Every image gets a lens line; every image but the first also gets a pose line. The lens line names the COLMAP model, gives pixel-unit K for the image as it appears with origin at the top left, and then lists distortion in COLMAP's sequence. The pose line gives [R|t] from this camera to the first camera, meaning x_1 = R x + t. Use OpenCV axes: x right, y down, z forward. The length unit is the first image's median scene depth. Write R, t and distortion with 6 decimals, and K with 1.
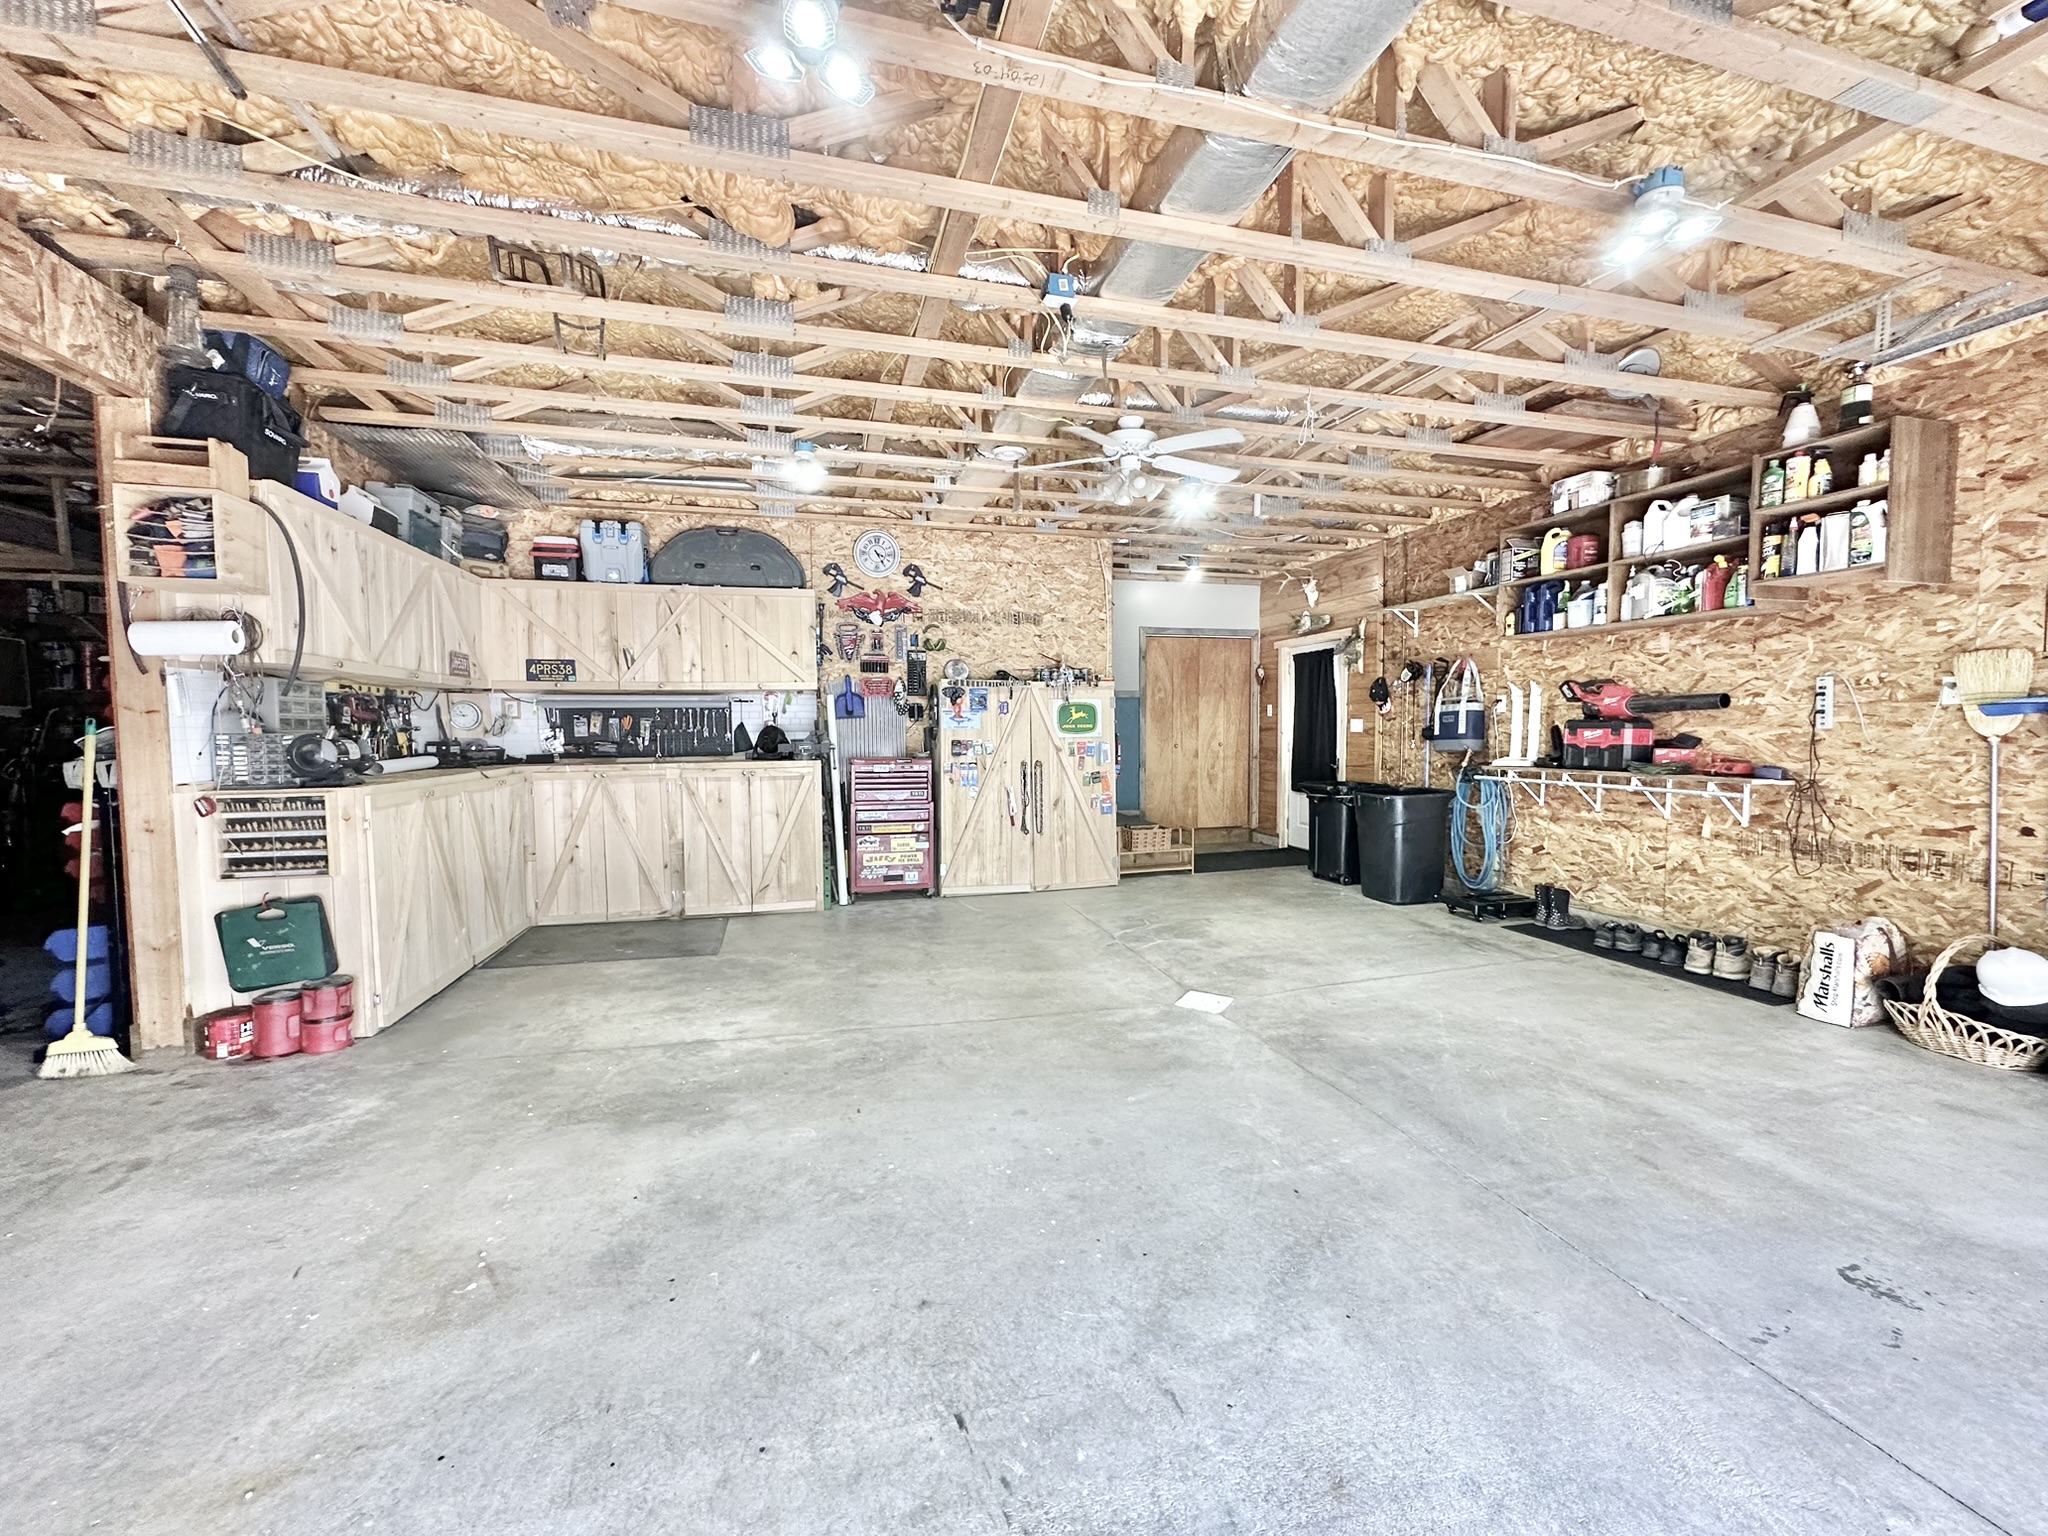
lens RADIAL K [[816.1, 0, 1026.4], [0, 816.1, 772.5], [0, 0, 1]] dist [-0.002428, -0.000241]
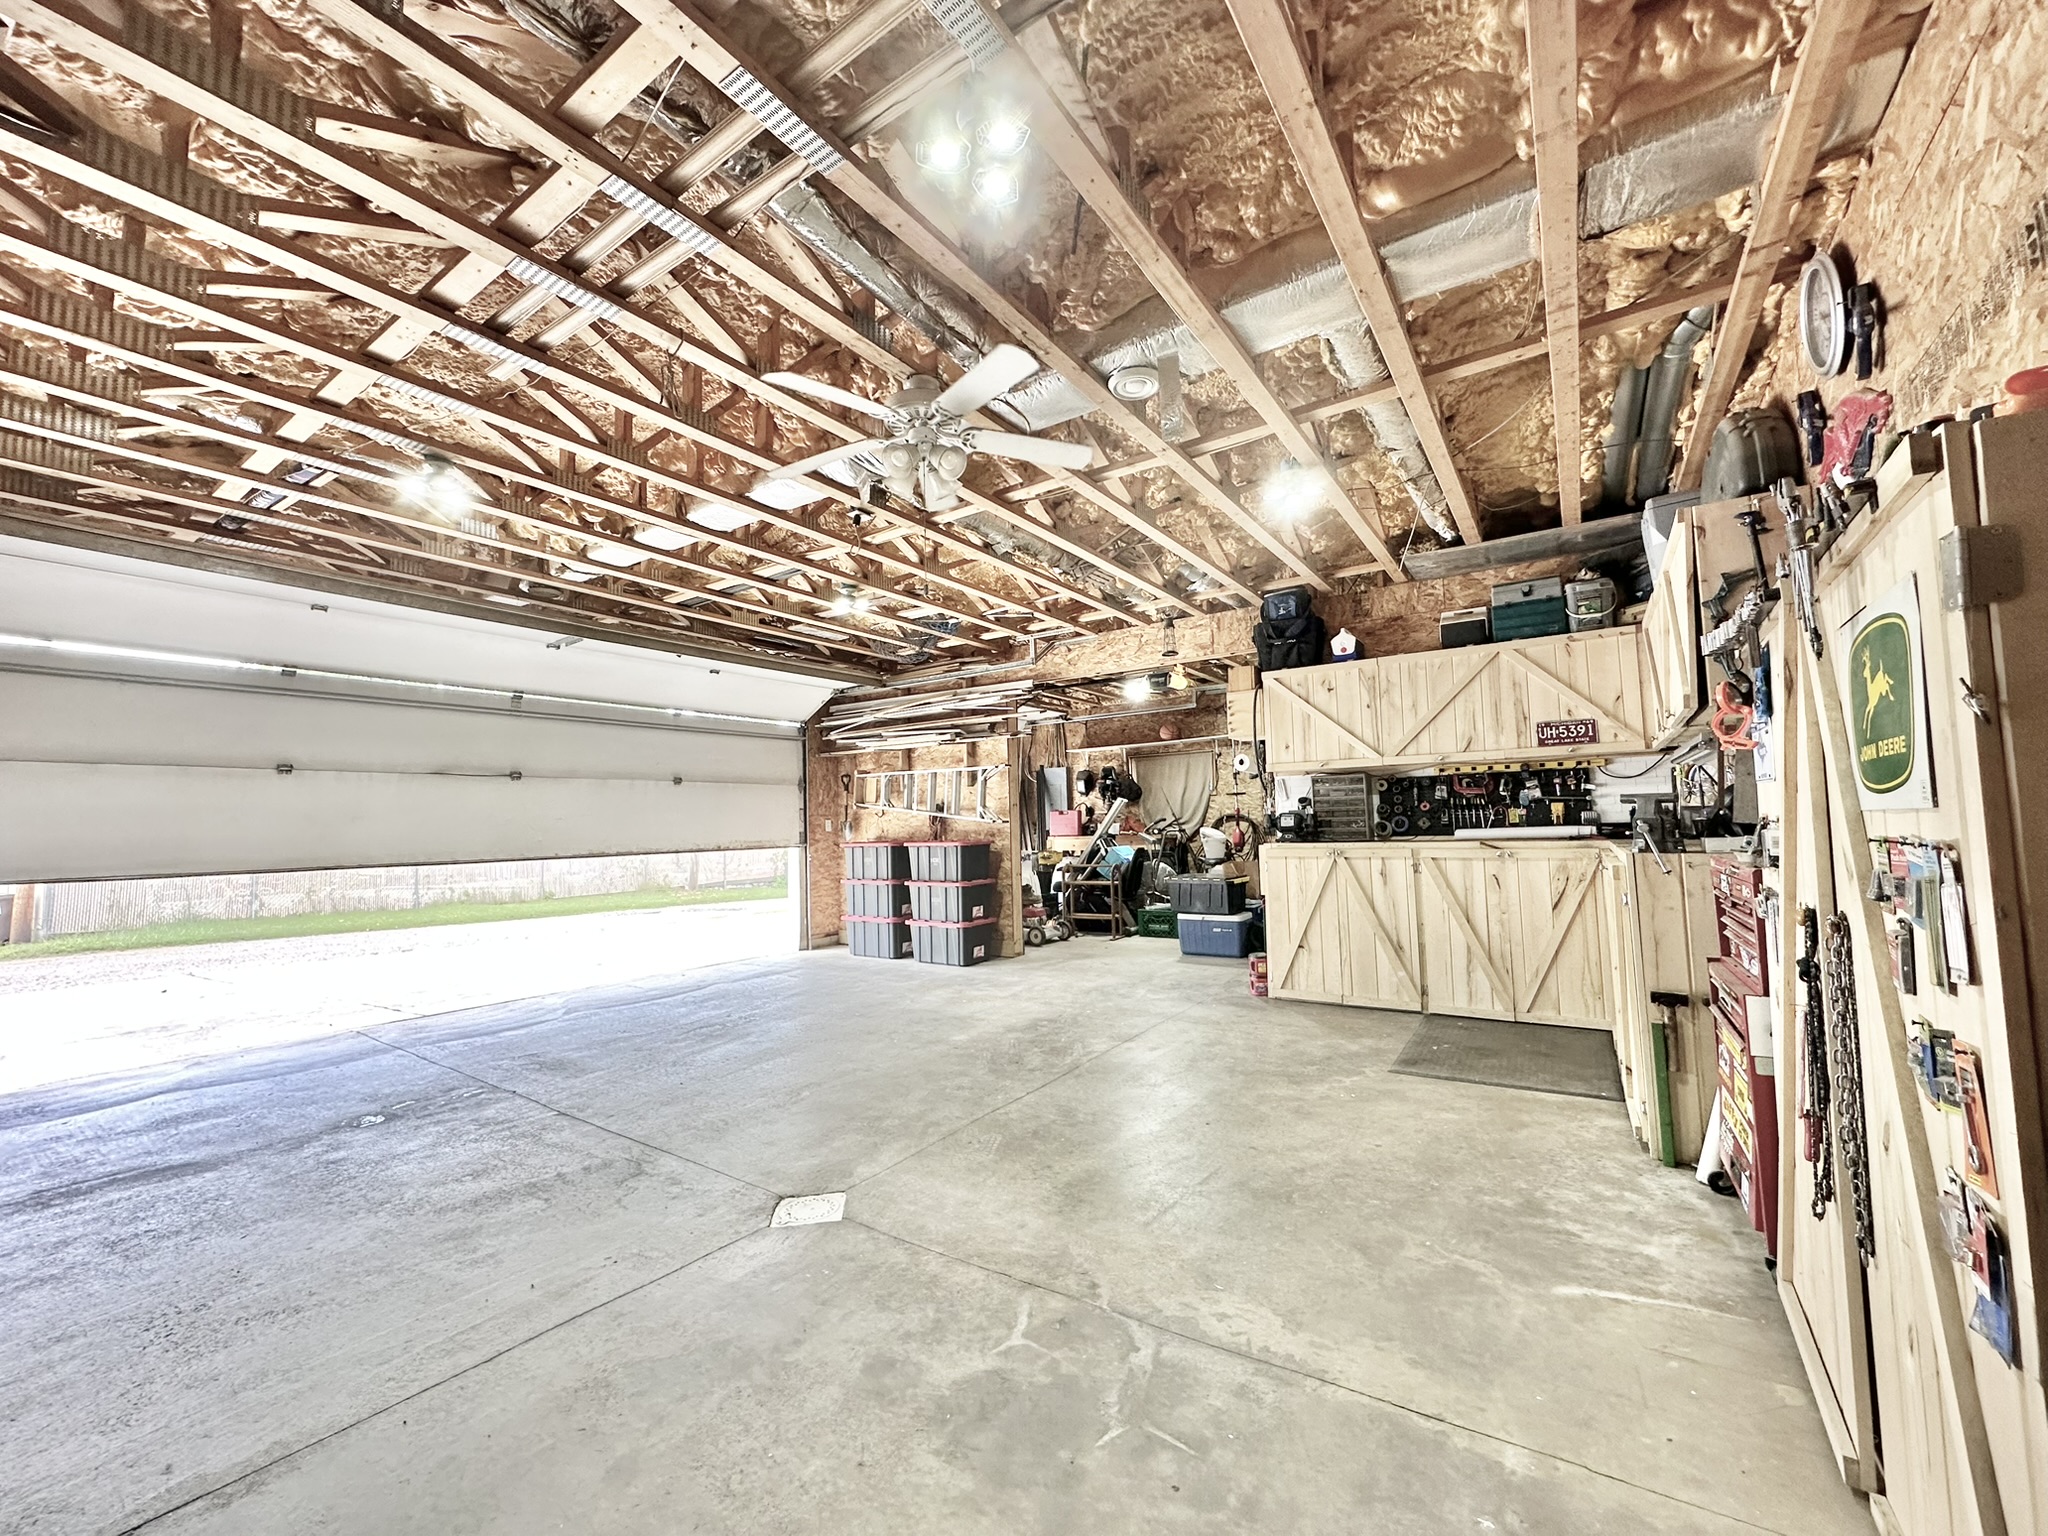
lens RADIAL K [[816.1, 0, 1026.4], [0, 816.1, 771.4], [0, 0, 1]] dist [-0.002428, -0.000241]
pose [[-0.766161, -0.016384, -0.642439, 0.495738], [-0.002776, 0.999750, -0.022186, -0.071938], [0.642642, -0.015215, -0.766015, 1.550827]]
